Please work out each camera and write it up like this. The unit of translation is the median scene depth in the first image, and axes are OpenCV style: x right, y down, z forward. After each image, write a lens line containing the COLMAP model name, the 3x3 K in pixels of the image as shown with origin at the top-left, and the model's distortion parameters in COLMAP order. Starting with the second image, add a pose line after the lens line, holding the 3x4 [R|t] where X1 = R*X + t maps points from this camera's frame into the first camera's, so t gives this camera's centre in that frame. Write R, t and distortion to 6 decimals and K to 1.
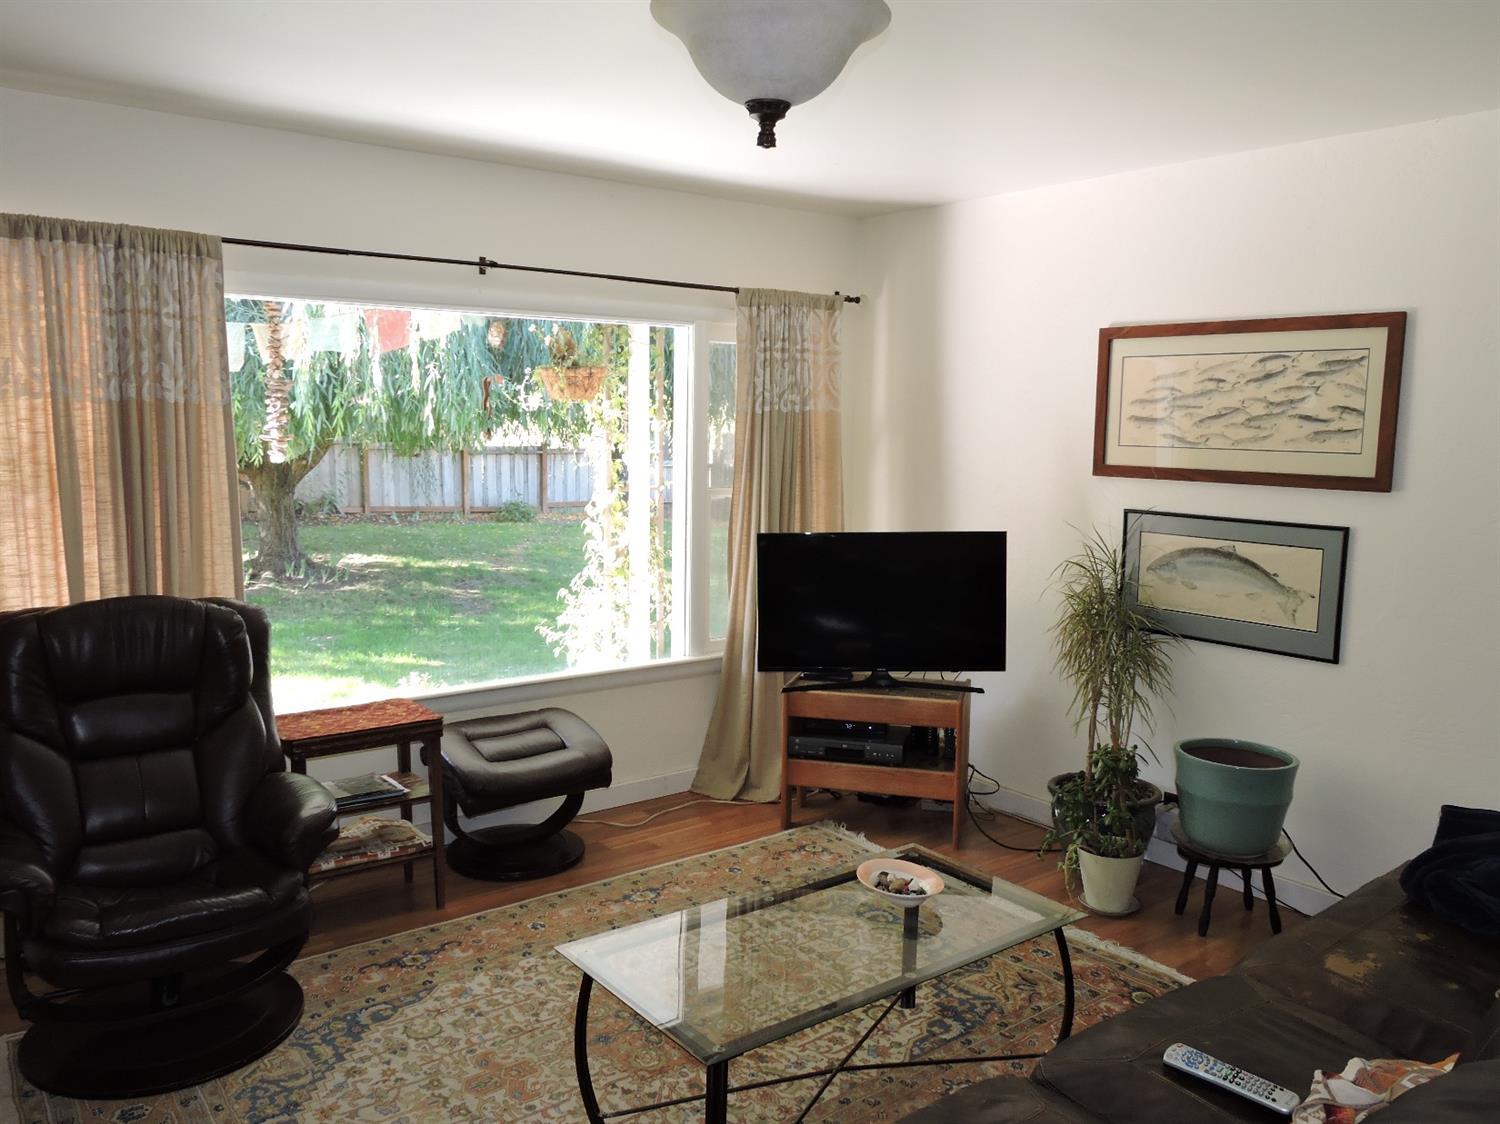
lens RADIAL K [[1207.3, 0, 749.5], [0, 1207.3, 565.9], [0, 0, 1]] dist [-0.002235, -0.001680]
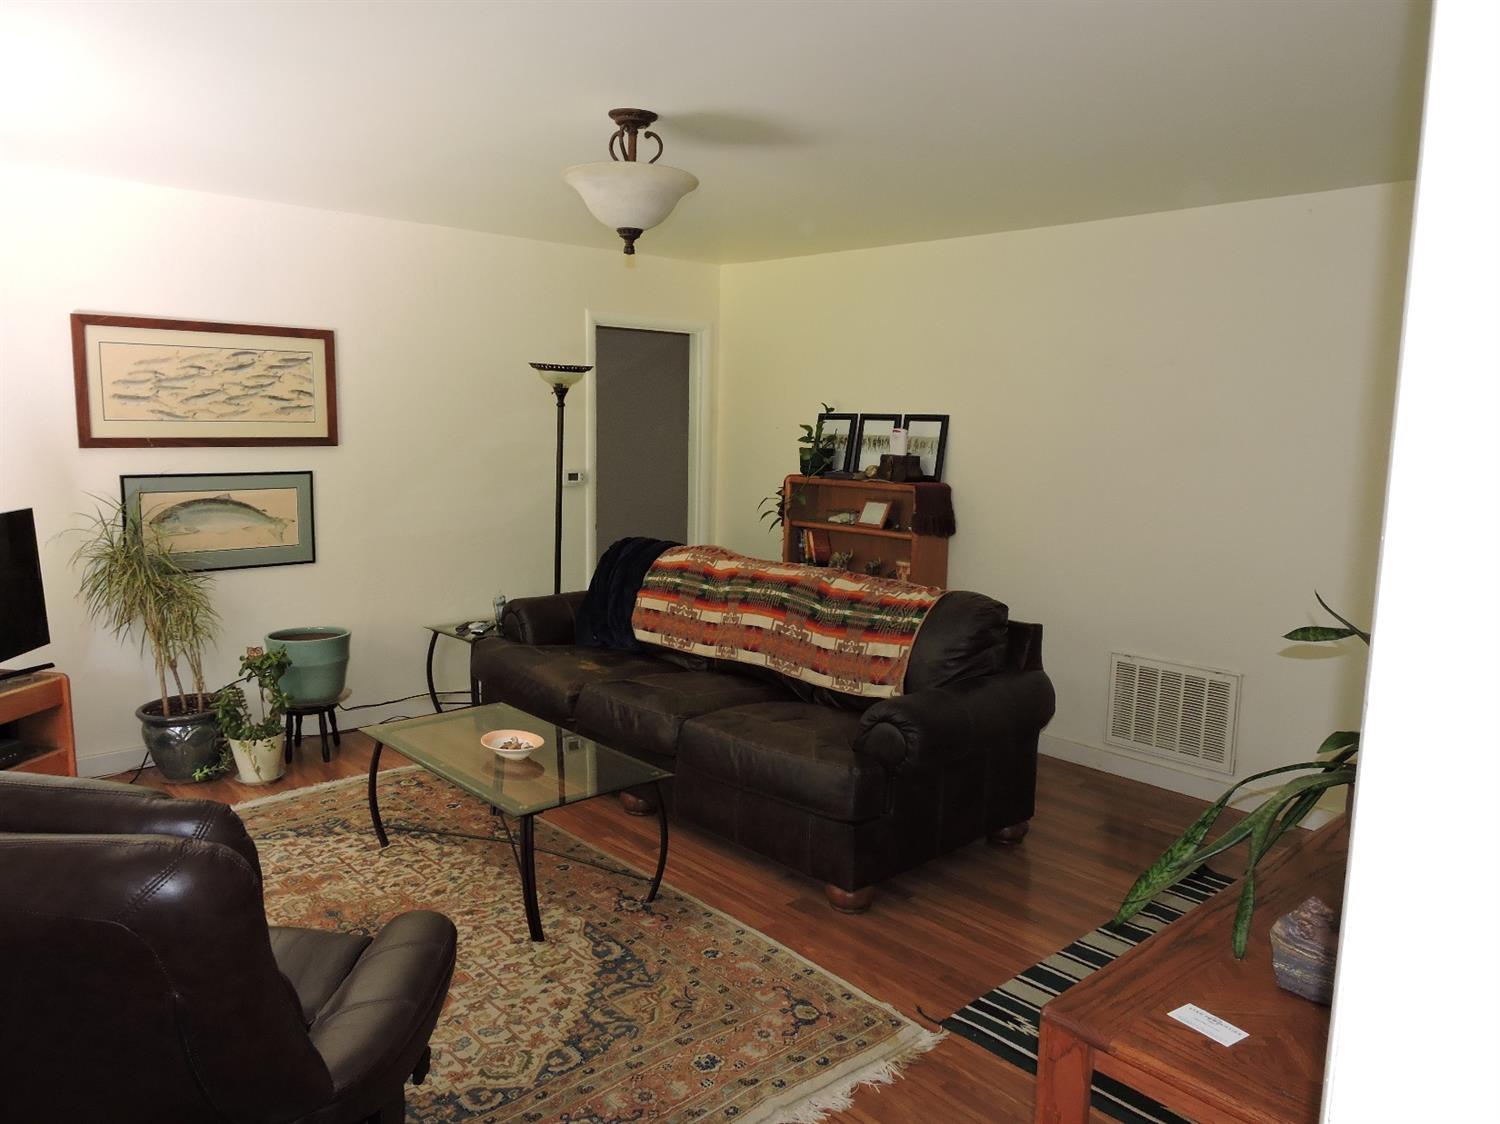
lens RADIAL K [[1051.2, 0, 748.9], [0, 1051.2, 562.8], [0, 0, 1]] dist [0.000573, 0.000353]
pose [[-0.085135, -0.150614, 0.984920, -0.796090], [0.110457, 0.980989, 0.159560, -0.063569], [-0.990228, 0.122375, -0.066880, 0.519489]]
